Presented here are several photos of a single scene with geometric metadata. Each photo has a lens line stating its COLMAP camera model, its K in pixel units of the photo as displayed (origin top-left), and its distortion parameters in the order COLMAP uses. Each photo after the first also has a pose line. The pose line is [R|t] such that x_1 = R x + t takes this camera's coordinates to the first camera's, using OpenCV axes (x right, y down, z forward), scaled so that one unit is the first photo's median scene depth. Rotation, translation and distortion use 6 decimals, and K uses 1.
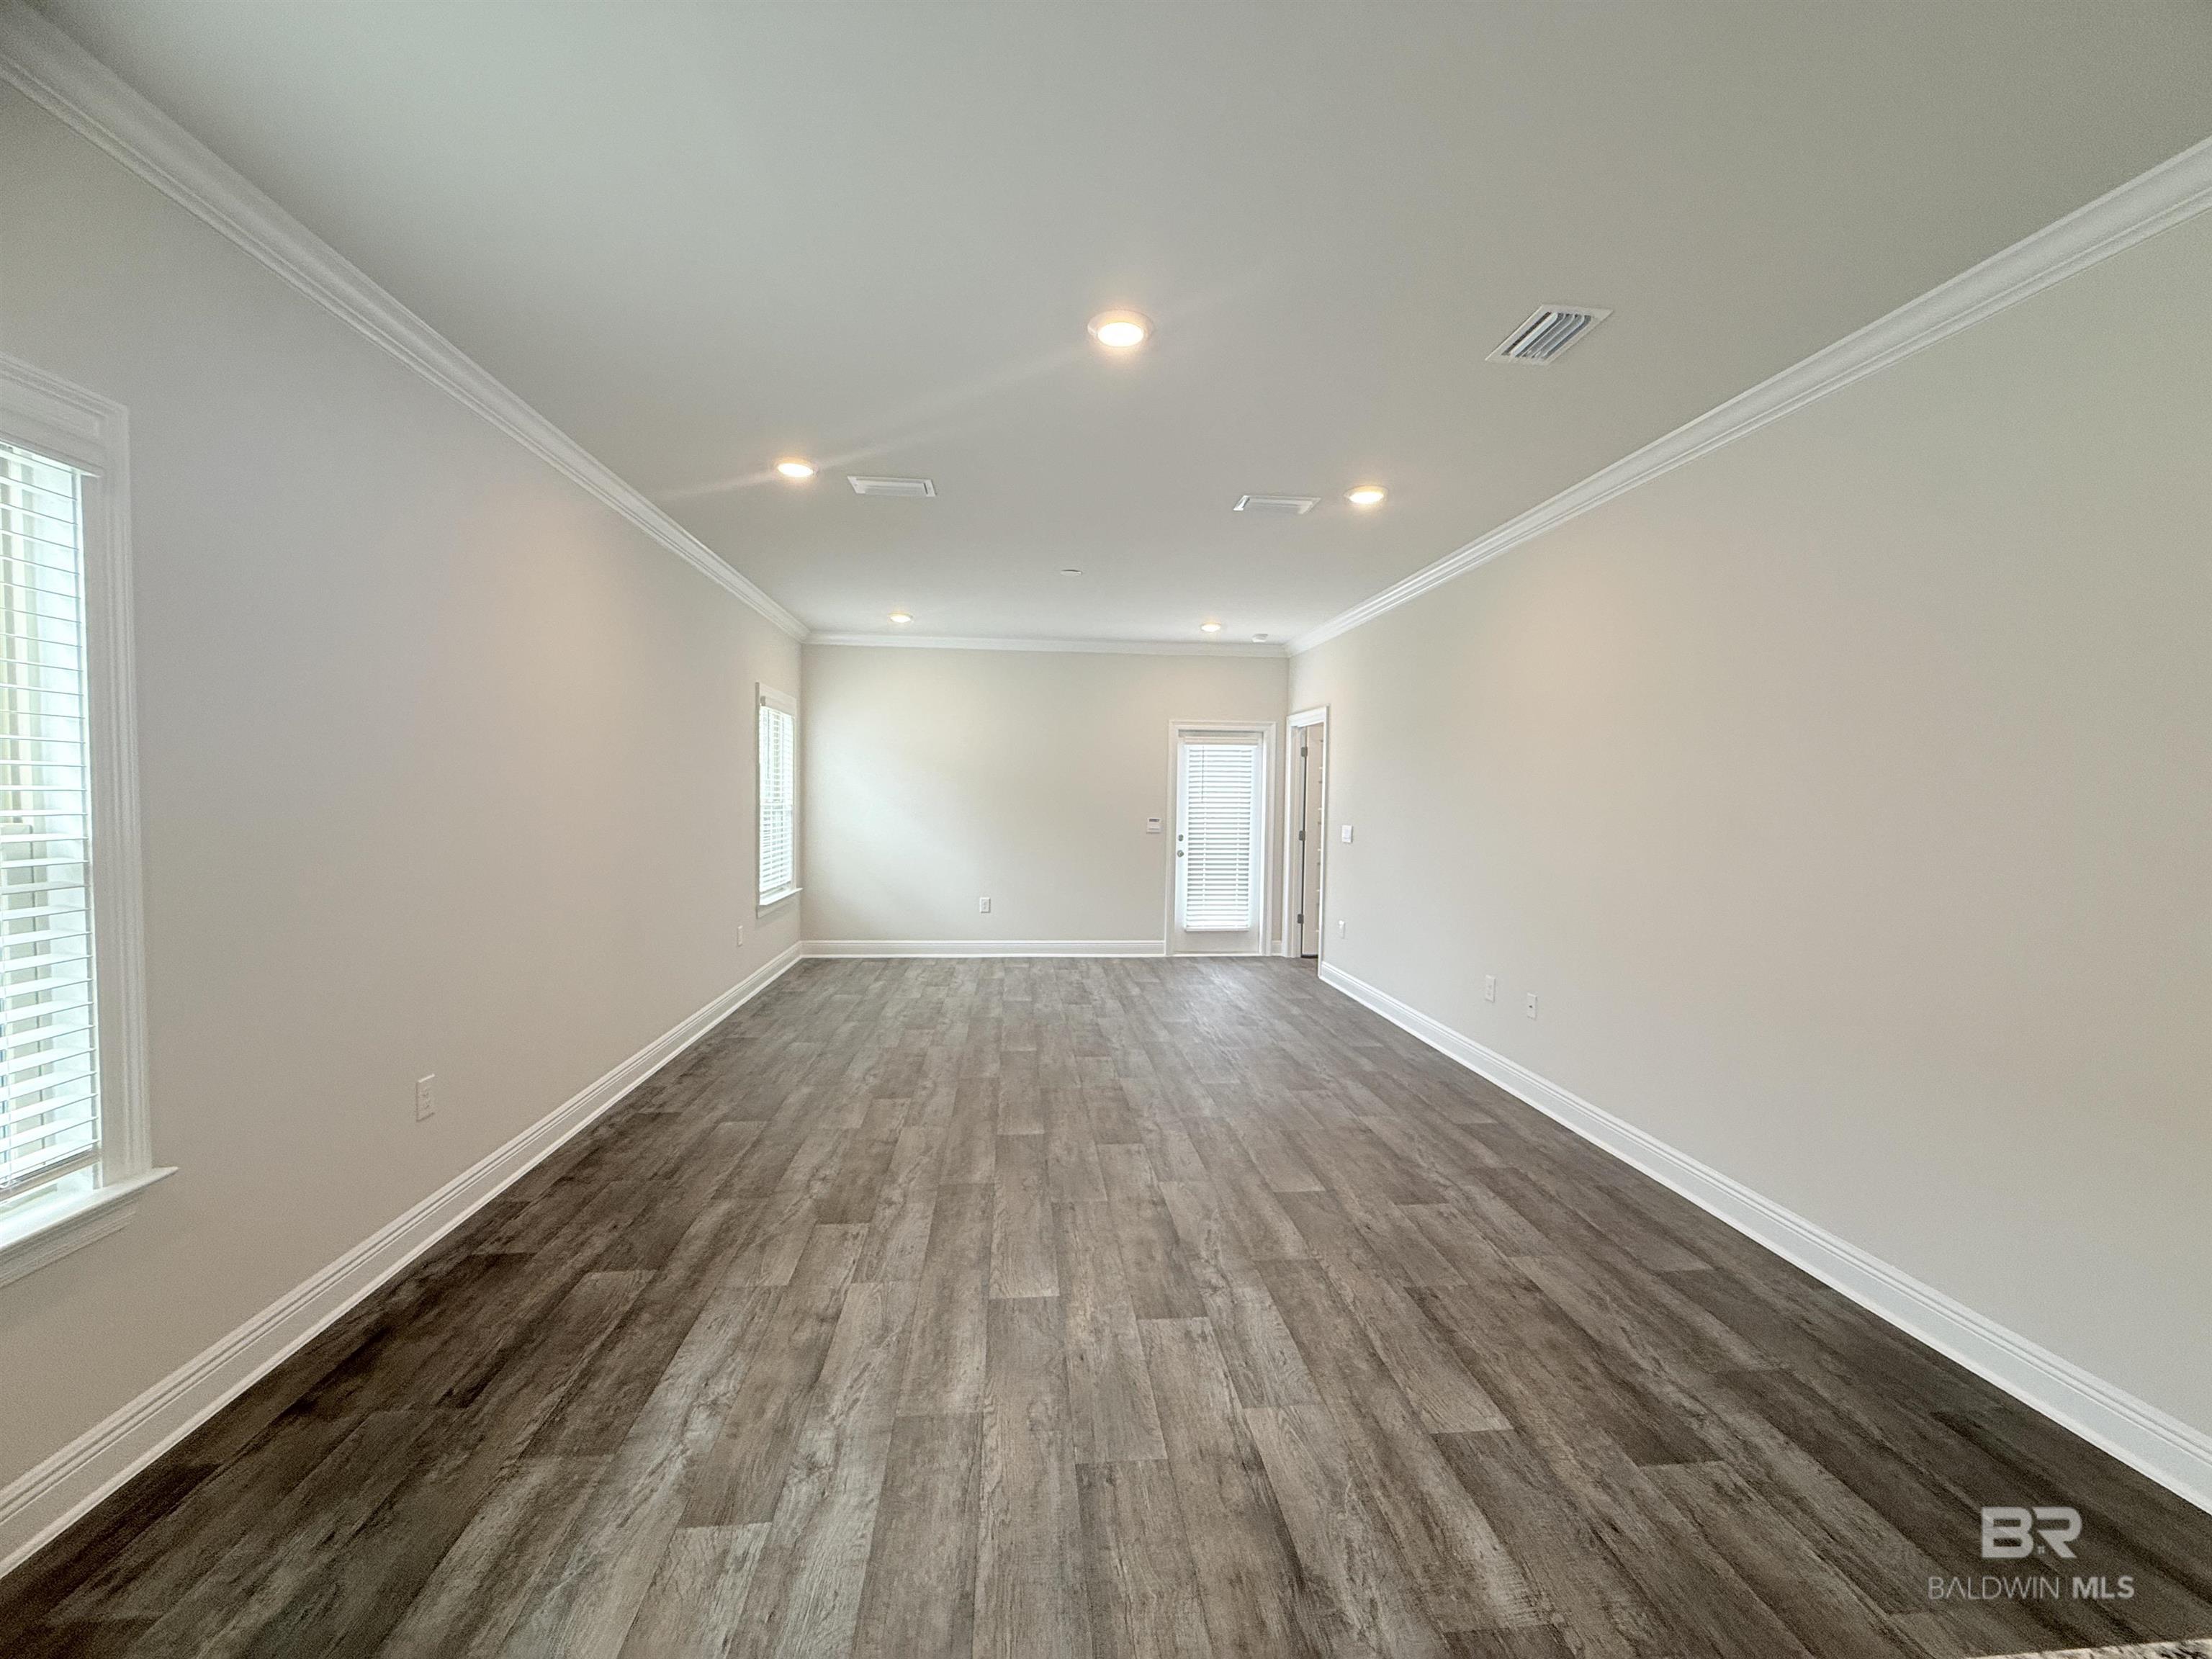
lens RADIAL K [[880.7, 0, 1109.9], [0, 880.7, 890.5], [0, 0, 1]] dist [0.003476, -0.000440]
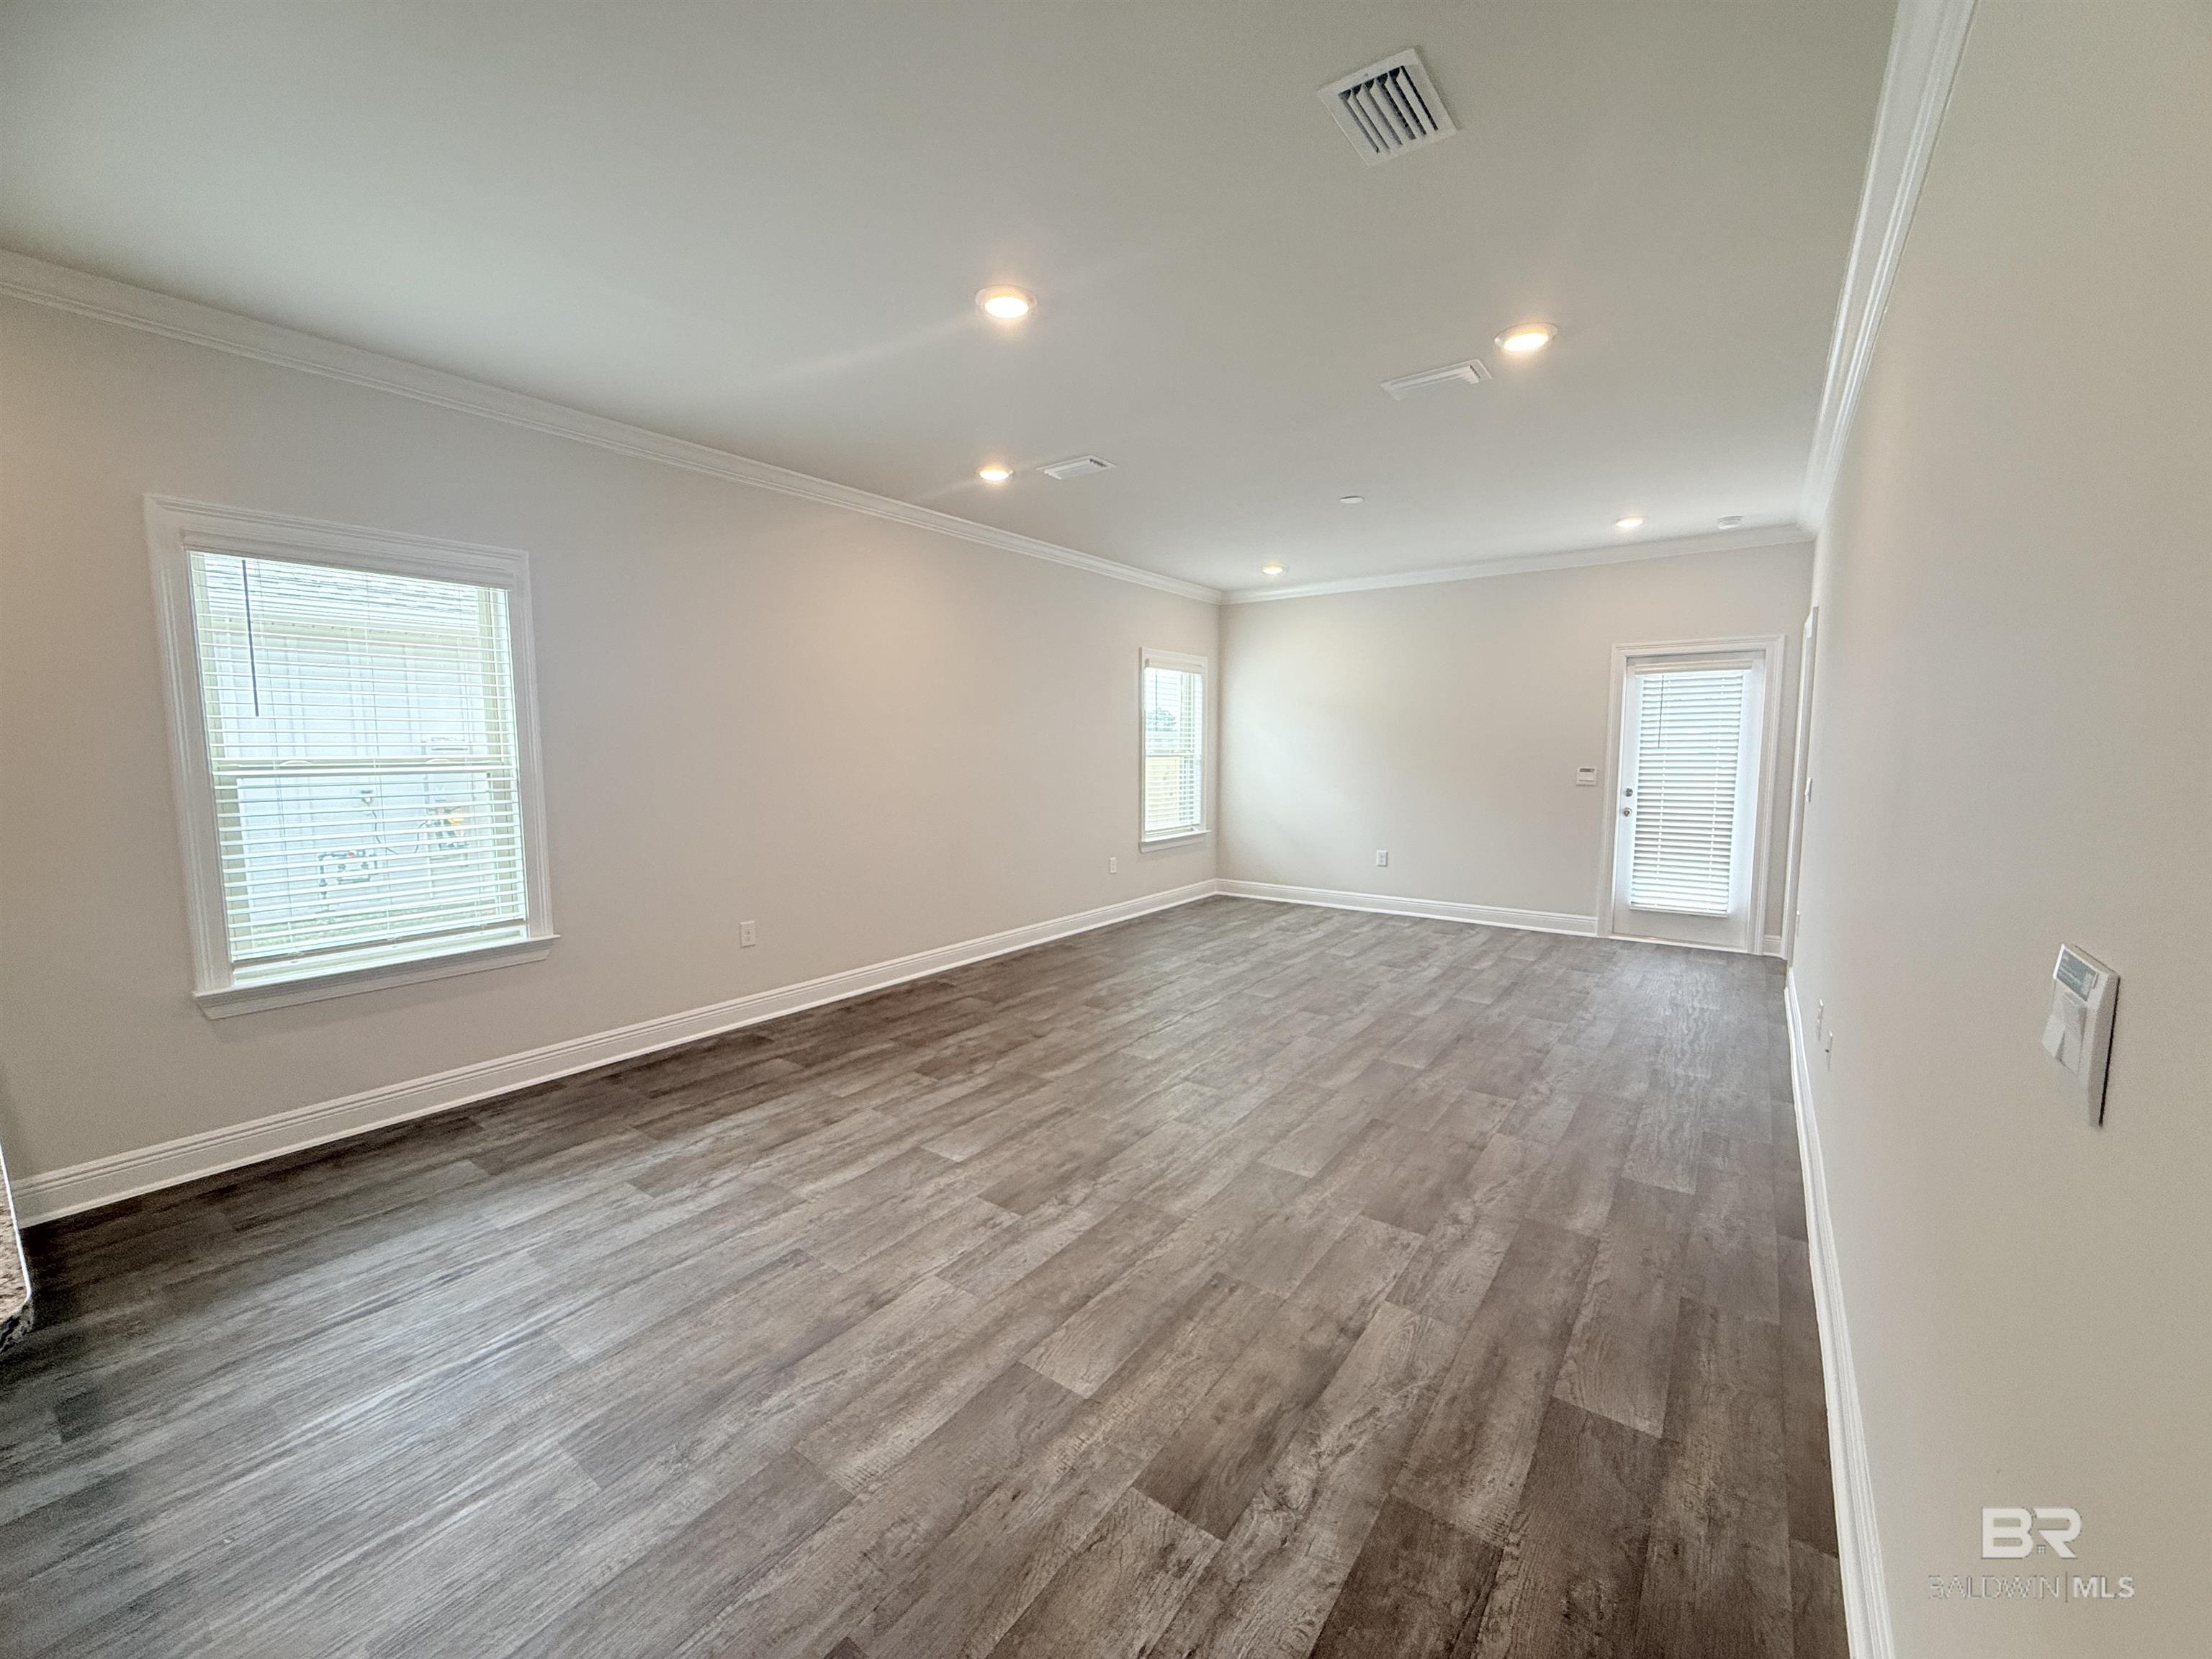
lens RADIAL K [[880.7, 0, 1111.7], [0, 880.7, 897.0], [0, 0, 1]] dist [0.003476, -0.000440]
pose [[0.739631, 0.099899, -0.665557, 0.751190], [-0.059782, 0.994765, 0.082876, -0.008897], [0.670352, -0.021510, 0.741731, 0.226922]]
